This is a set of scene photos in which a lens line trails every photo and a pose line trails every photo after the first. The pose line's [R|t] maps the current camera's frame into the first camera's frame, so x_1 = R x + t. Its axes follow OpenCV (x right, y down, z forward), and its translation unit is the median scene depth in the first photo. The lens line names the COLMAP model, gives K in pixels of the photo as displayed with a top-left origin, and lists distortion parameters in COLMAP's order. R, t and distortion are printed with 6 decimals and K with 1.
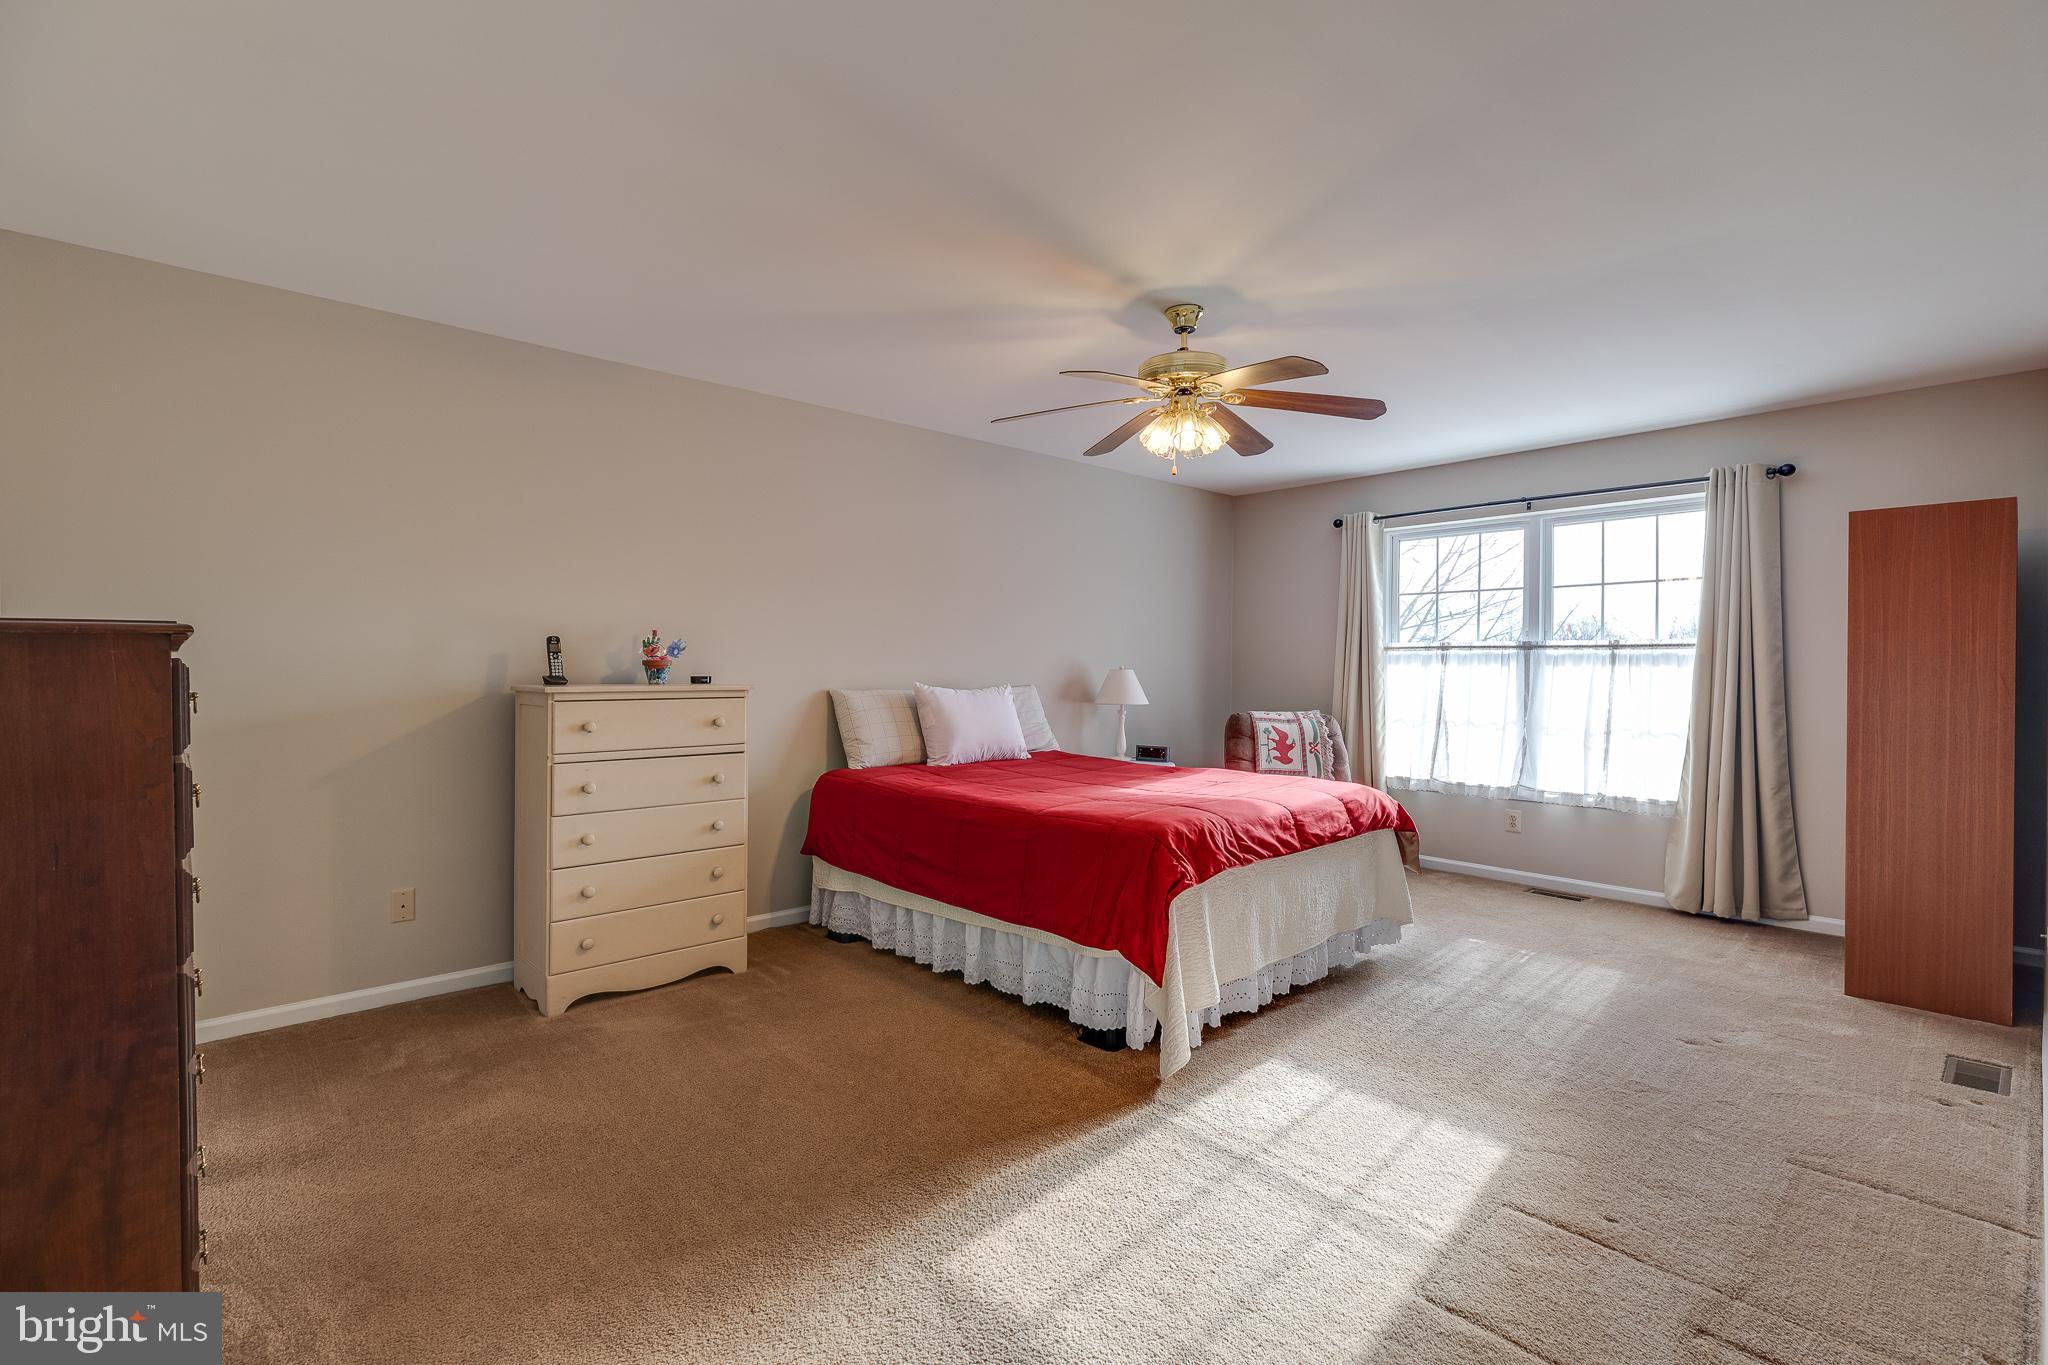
lens RADIAL K [[918.1, 0, 1023.7], [0, 918.1, 661.8], [0, 0, 1]] dist [0.000681, -0.000178]
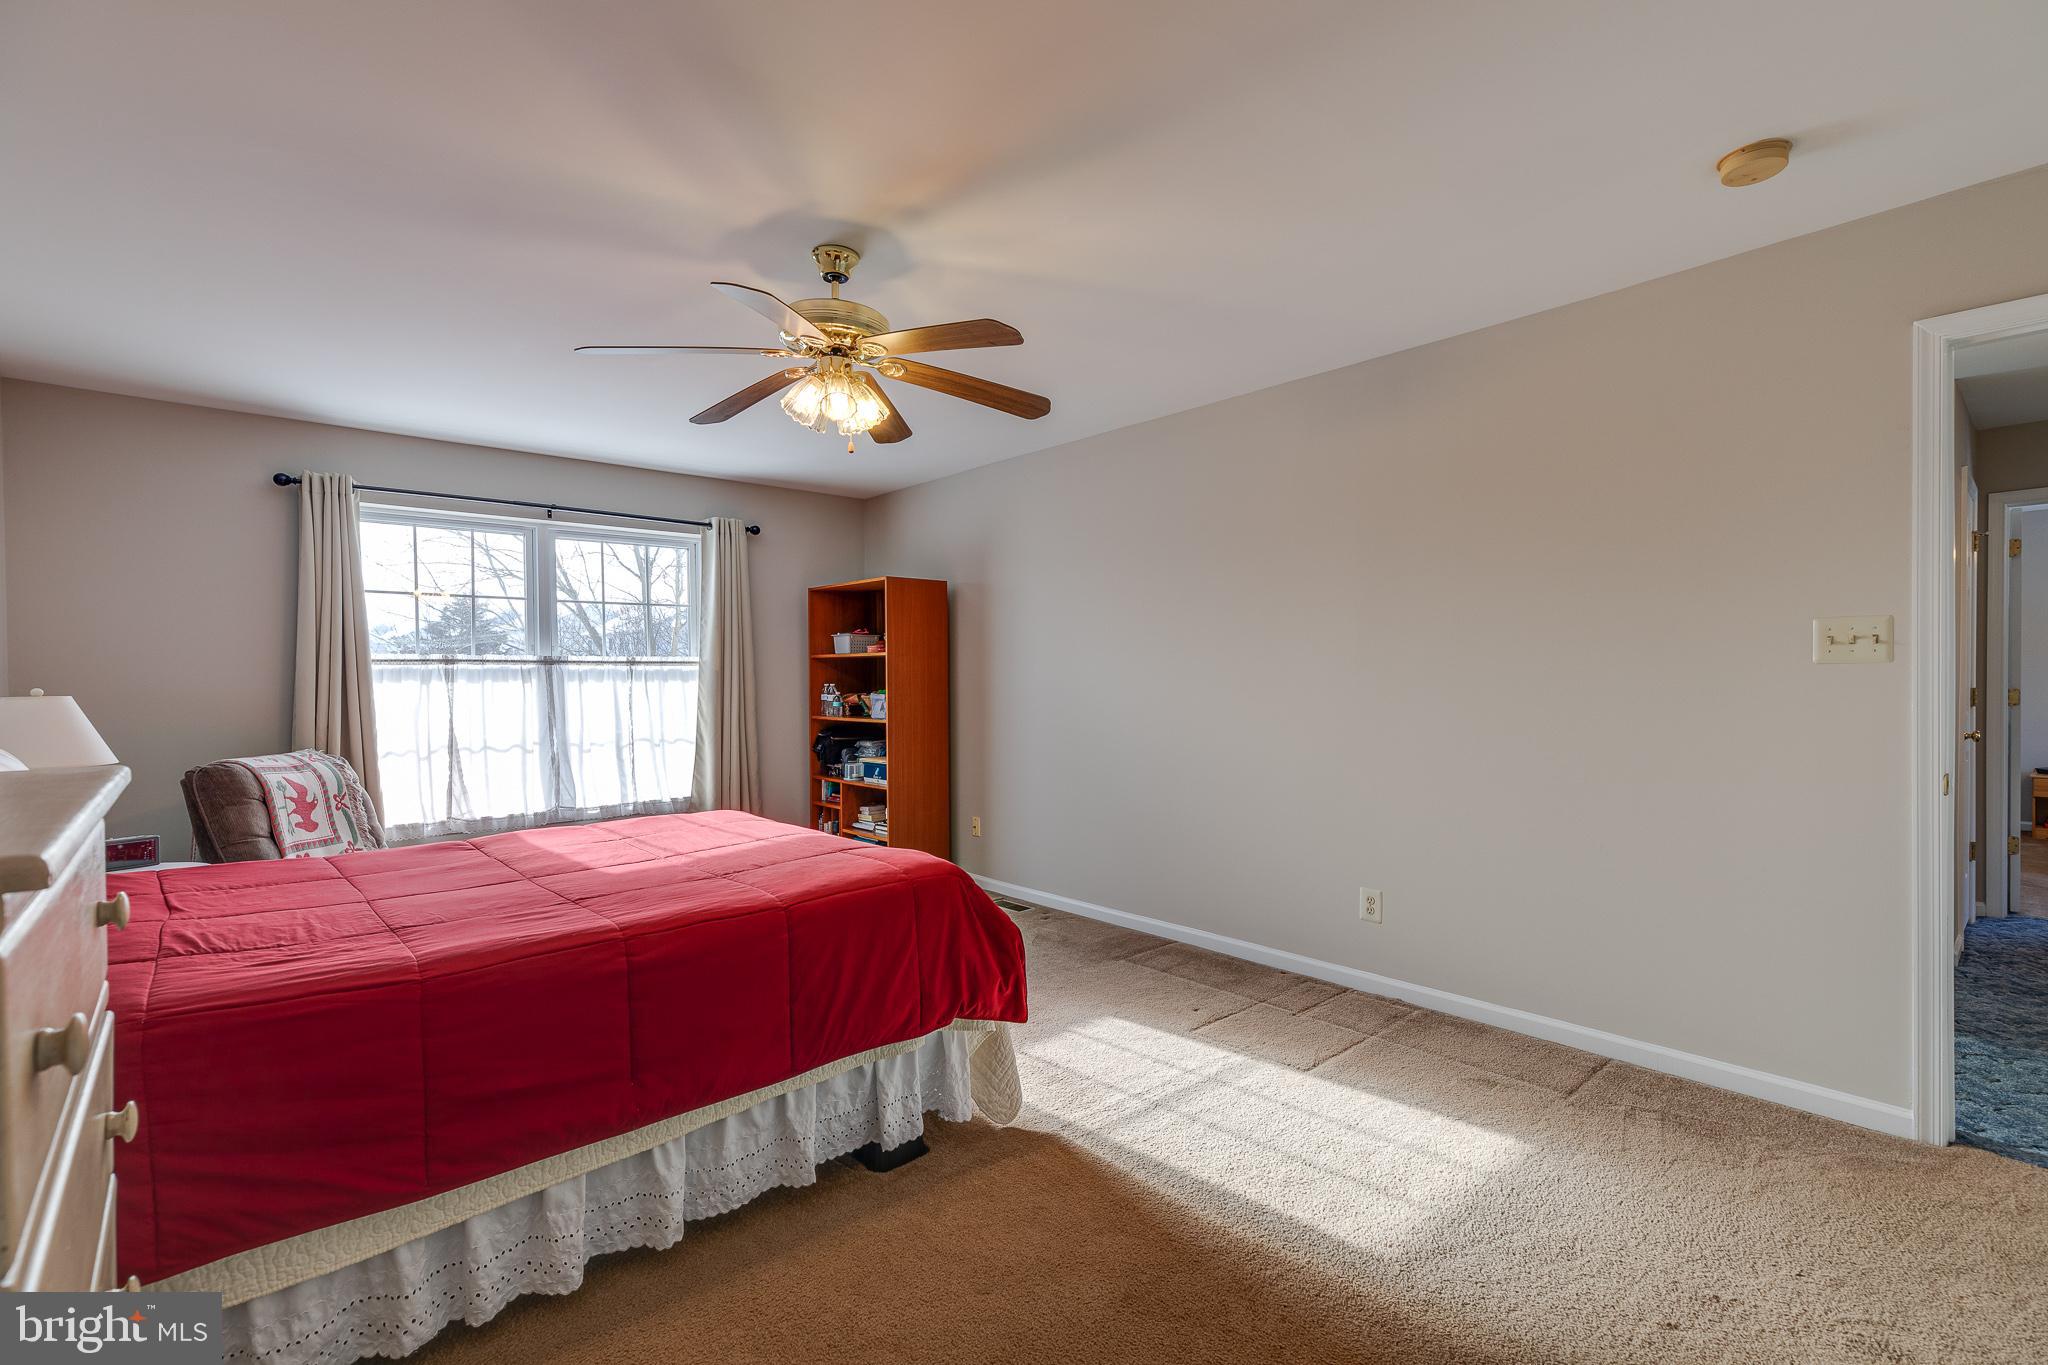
lens RADIAL K [[919.1, 0, 1024.0], [0, 919.1, 693.8], [0, 0, 1]] dist [-0.000299, -0.000161]
pose [[0.022564, -0.023504, 0.999469, -0.391577], [0.003526, 0.999719, 0.023431, -0.003867], [-0.999739, 0.002995, 0.022640, 0.485133]]
